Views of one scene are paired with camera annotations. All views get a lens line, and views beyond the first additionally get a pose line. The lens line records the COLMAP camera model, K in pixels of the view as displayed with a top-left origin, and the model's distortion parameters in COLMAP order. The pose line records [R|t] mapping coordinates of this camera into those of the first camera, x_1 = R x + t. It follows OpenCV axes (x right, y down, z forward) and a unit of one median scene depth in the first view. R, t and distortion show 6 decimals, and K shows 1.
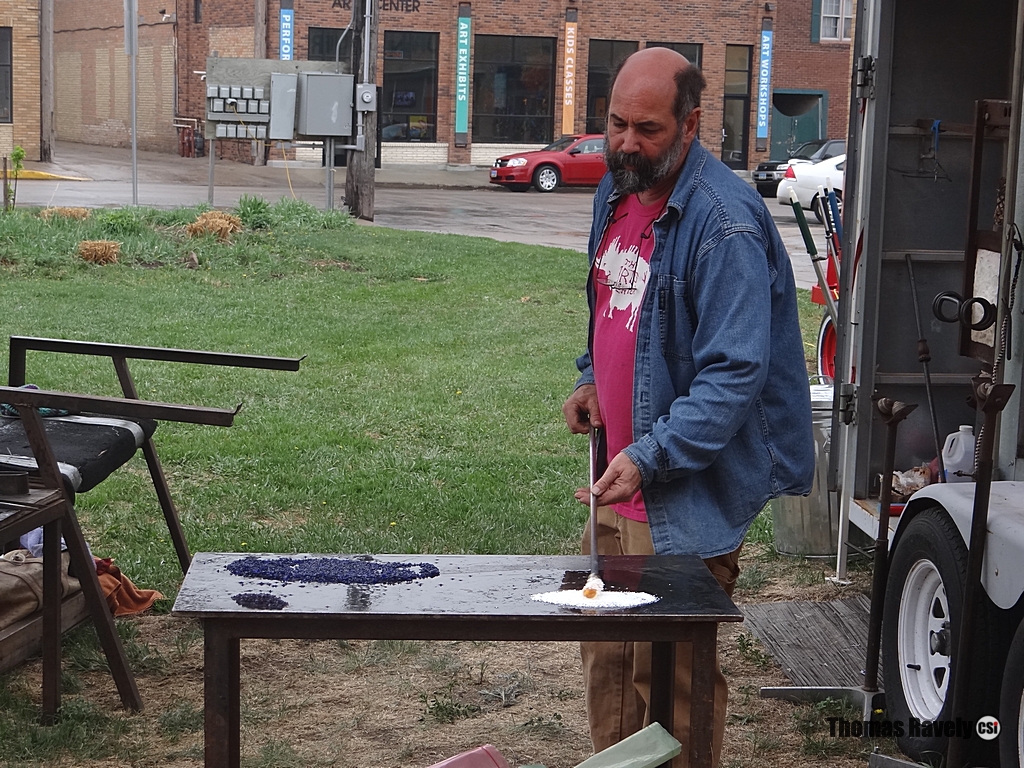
lens RADIAL K [[2030.7, 0, 511.3], [0, 2030.7, 386.8], [0, 0, 1]] dist [0.010692, 0.000000]
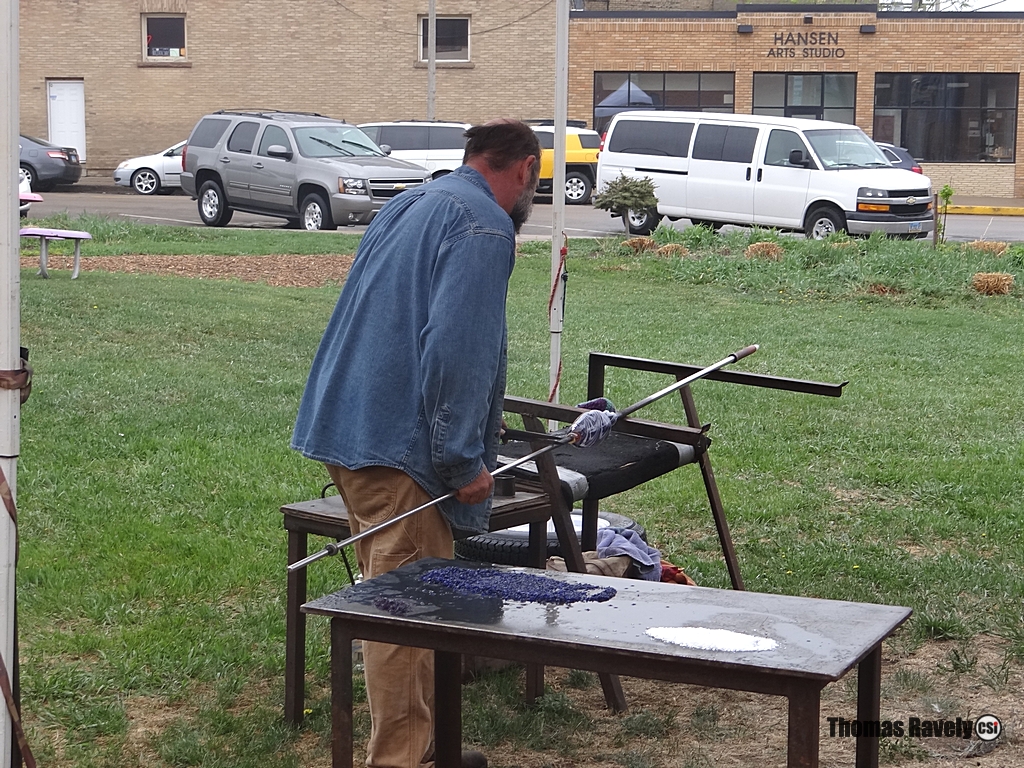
lens RADIAL K [[1914.7, 0, 511.5], [0, 1914.7, 380.9], [0, 0, 1]] dist [0.001414, 0.000000]
pose [[0.881202, 0.044544, -0.470637, 0.222995], [-0.051985, 0.998644, -0.002816, -0.005217], [0.469873, 0.026947, 0.882323, 0.099209]]
